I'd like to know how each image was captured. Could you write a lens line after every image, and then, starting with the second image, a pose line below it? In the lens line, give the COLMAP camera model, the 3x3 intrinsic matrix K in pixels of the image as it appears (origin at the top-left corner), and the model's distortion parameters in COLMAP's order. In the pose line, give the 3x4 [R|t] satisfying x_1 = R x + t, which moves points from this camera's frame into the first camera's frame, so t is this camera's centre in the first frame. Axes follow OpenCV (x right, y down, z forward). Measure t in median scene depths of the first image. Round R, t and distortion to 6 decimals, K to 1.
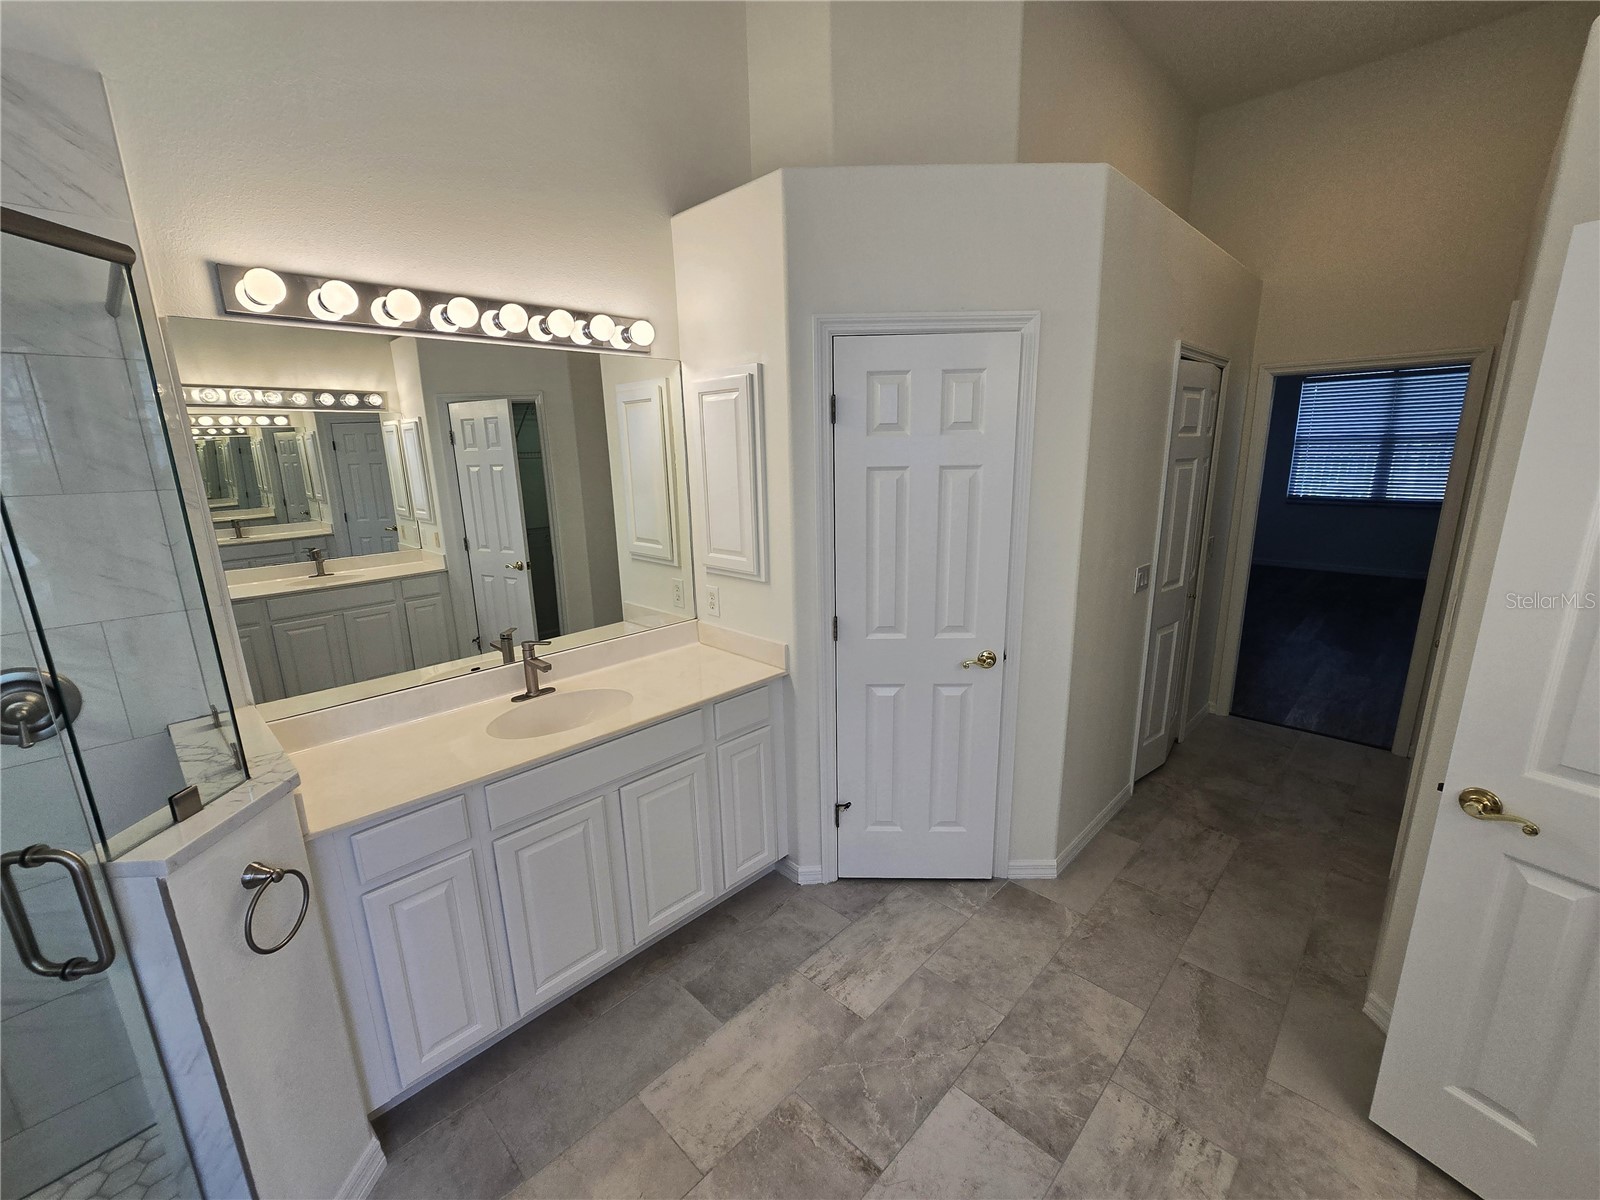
lens RADIAL K [[659.0, 0, 801.0], [0, 659.0, 607.5], [0, 0, 1]] dist [-0.007863, 0.002820]
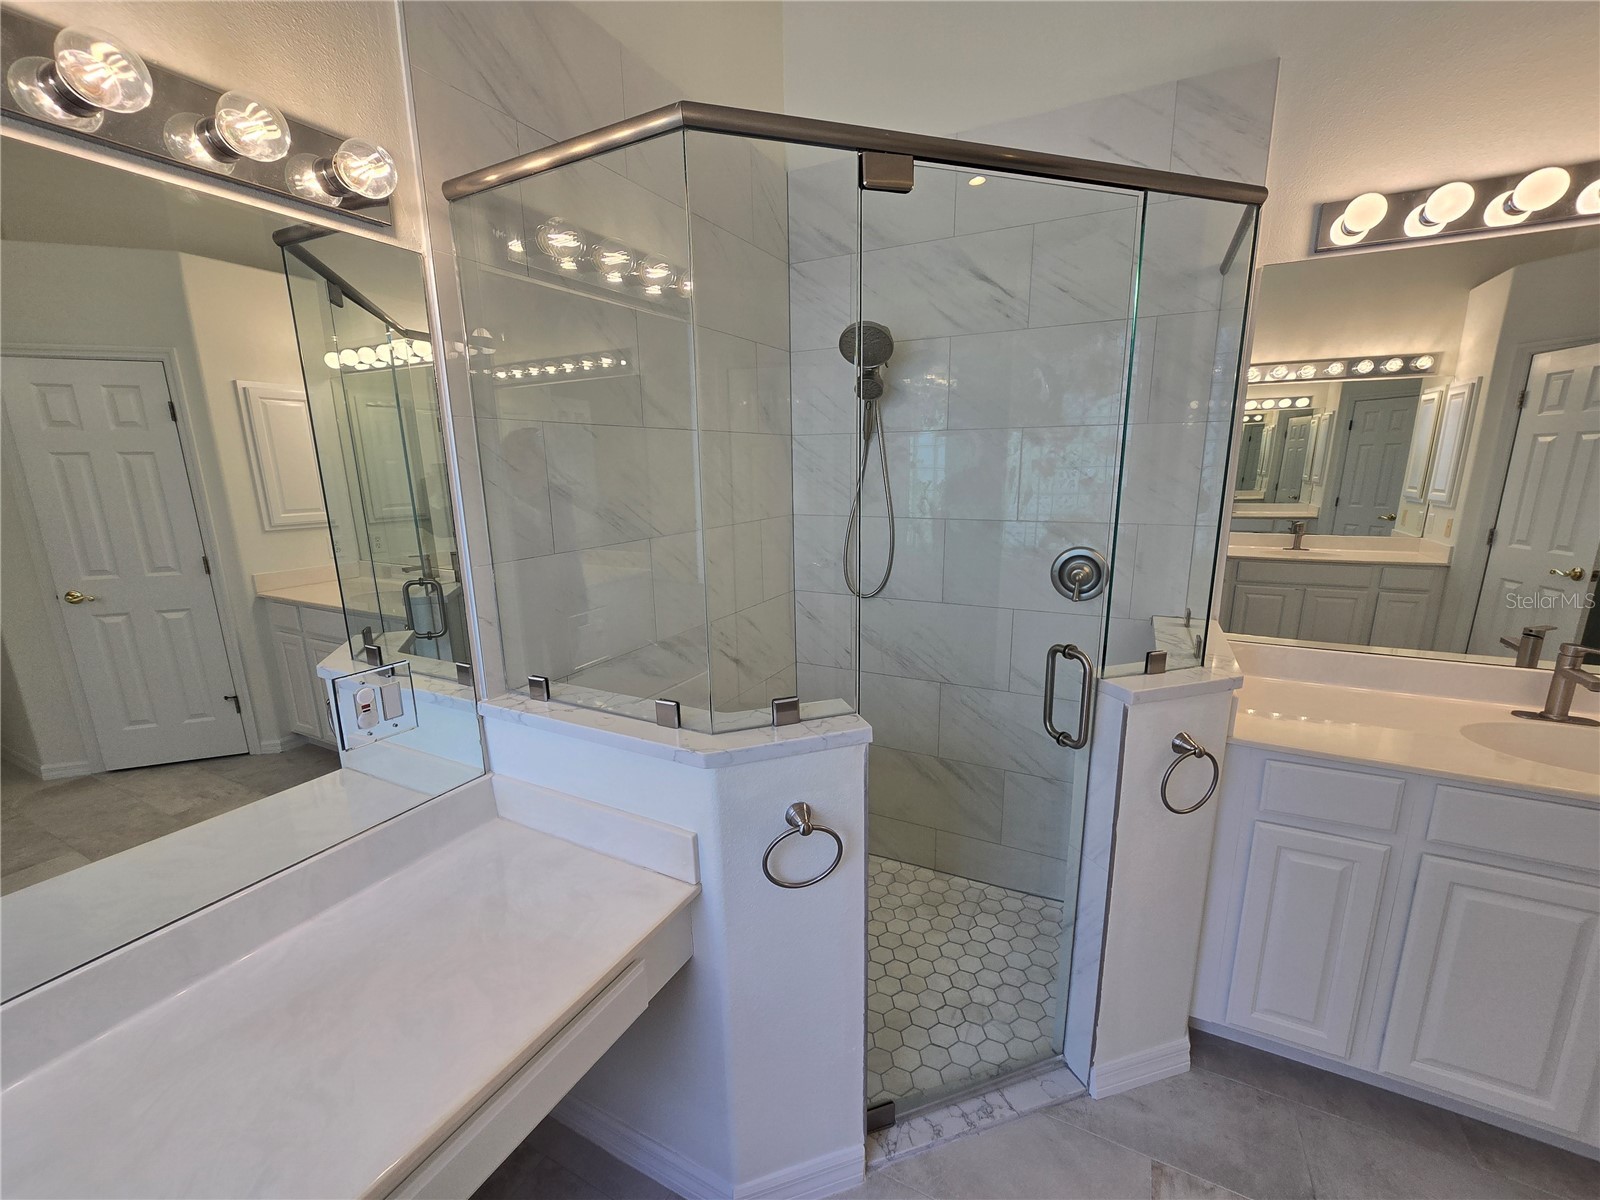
lens RADIAL K [[659.0, 0, 800.7], [0, 659.0, 609.5], [0, 0, 1]] dist [-0.007863, 0.002820]
pose [[0.288711, 0.226772, -0.930172, -0.010720], [-0.215605, 0.961989, 0.167608, 0.131087], [0.932824, 0.152160, 0.326630, -0.030673]]
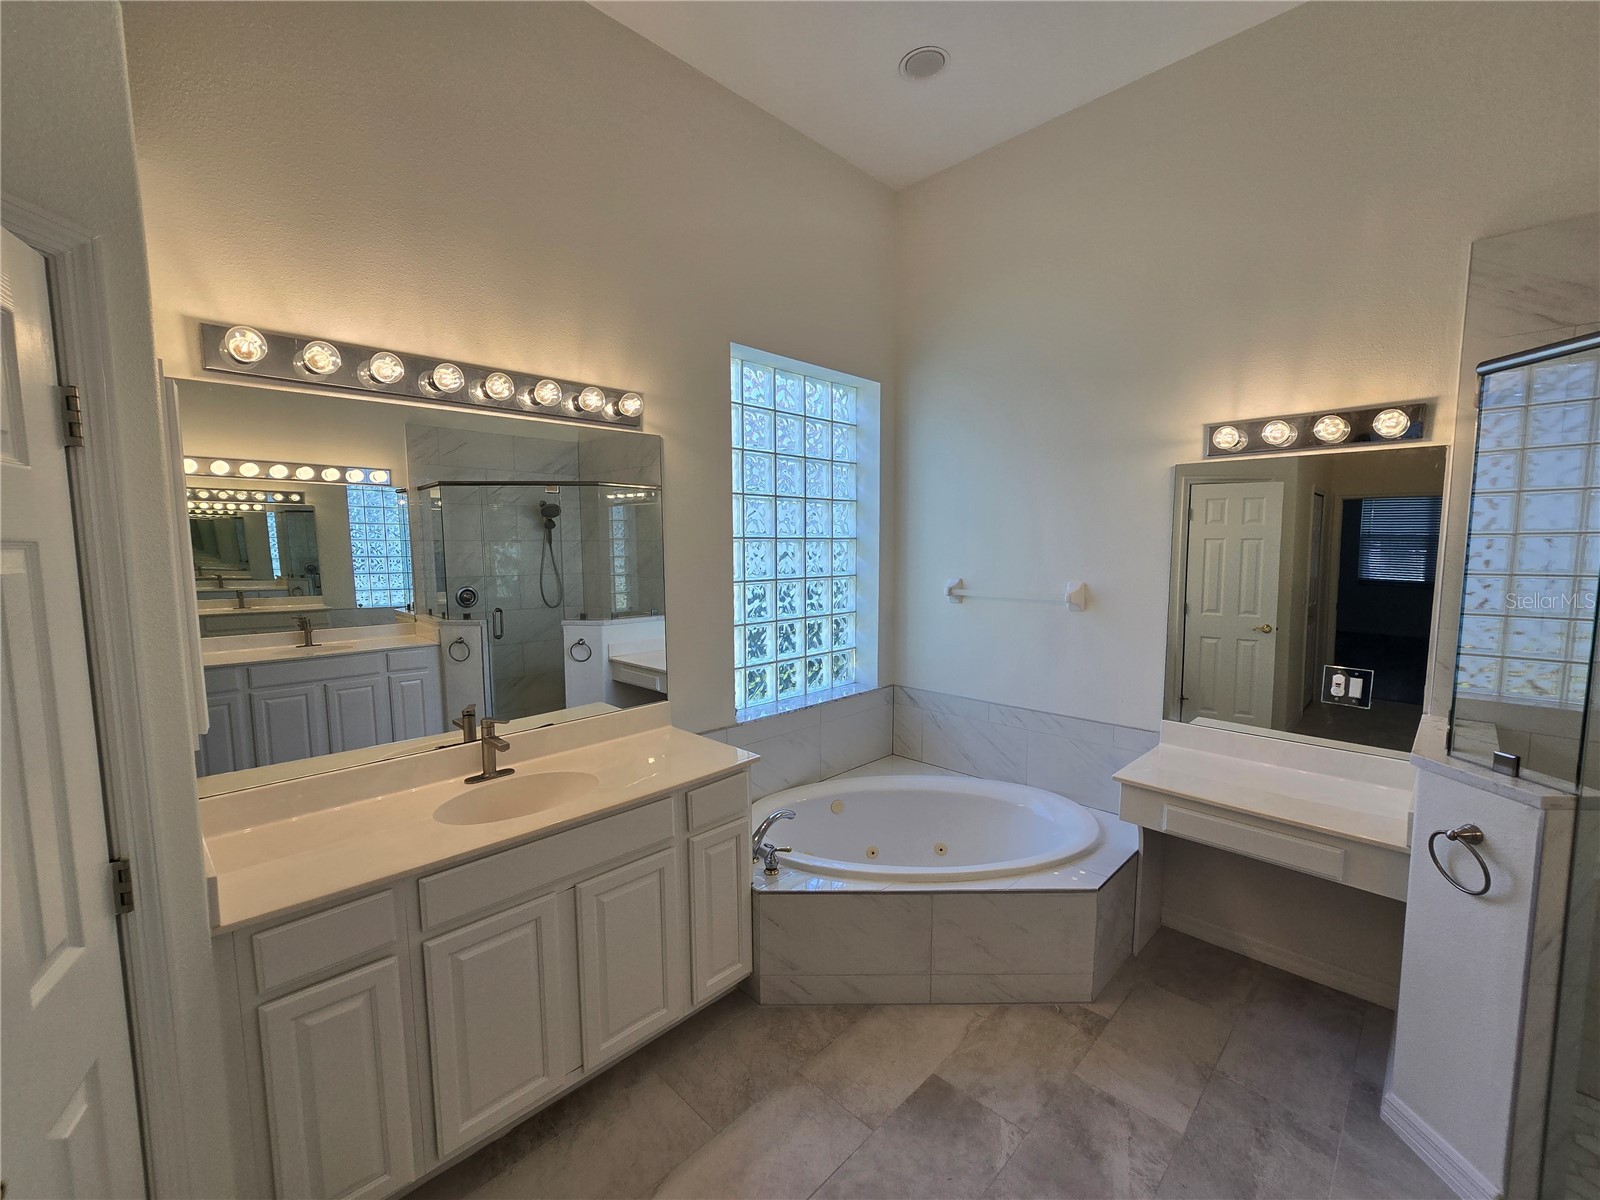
lens RADIAL K [[659.0, 0, 800.5], [0, 659.0, 607.9], [0, 0, 1]] dist [-0.007863, 0.002820]
pose [[-0.999601, 0.026619, 0.009419, 0.429912], [0.028236, 0.944178, 0.328223, -0.278386], [-0.000156, 0.328358, -0.944553, 1.346516]]
